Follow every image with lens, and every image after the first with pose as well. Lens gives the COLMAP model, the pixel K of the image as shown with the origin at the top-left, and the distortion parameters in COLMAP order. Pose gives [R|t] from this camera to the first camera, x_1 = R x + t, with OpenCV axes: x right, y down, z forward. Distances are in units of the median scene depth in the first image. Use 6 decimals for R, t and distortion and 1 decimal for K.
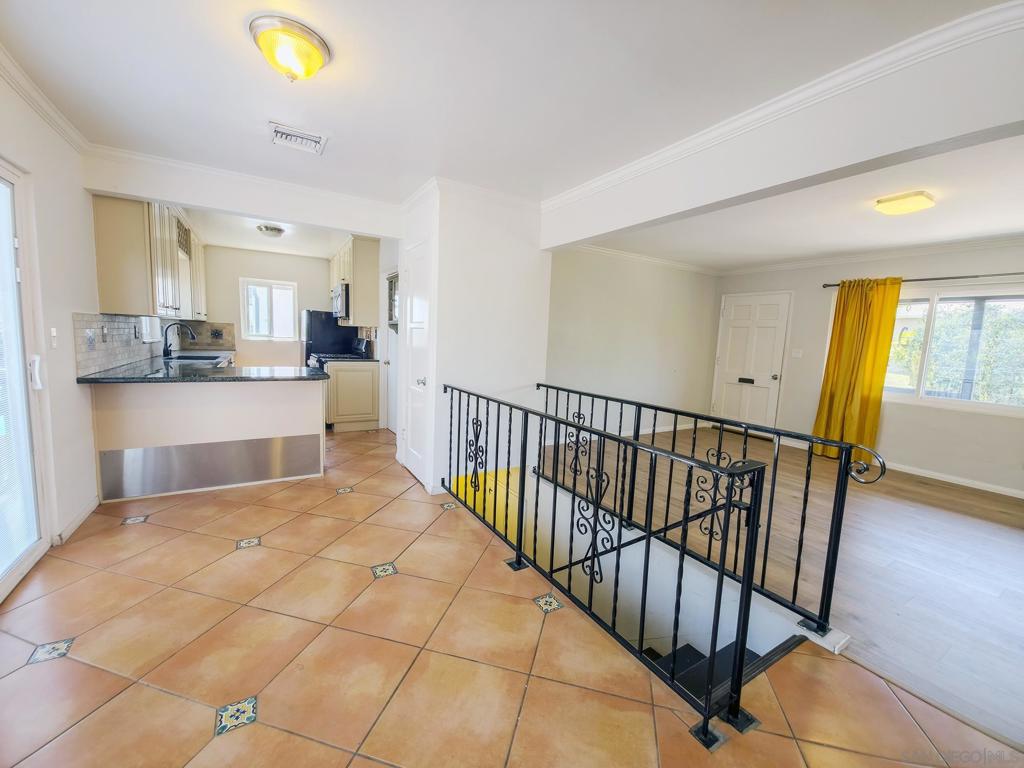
lens RADIAL K [[415.1, 0, 514.8], [0, 415.1, 387.5], [0, 0, 1]] dist [-0.001853, -0.003121]
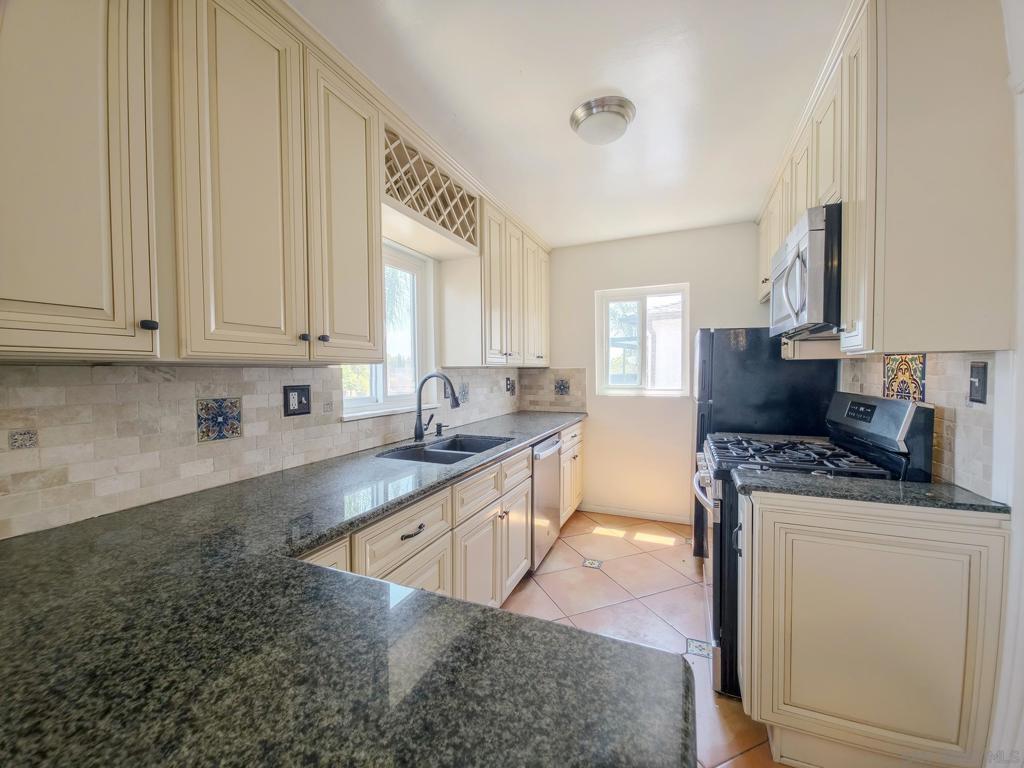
lens RADIAL K [[415.1, 0, 510.4], [0, 415.1, 388.2], [0, 0, 1]] dist [-0.001853, -0.003121]
pose [[0.591979, -0.015120, -0.805811, -0.273019], [-0.062901, 0.995908, -0.064896, -0.084833], [0.803495, 0.089103, 0.588606, 0.592050]]
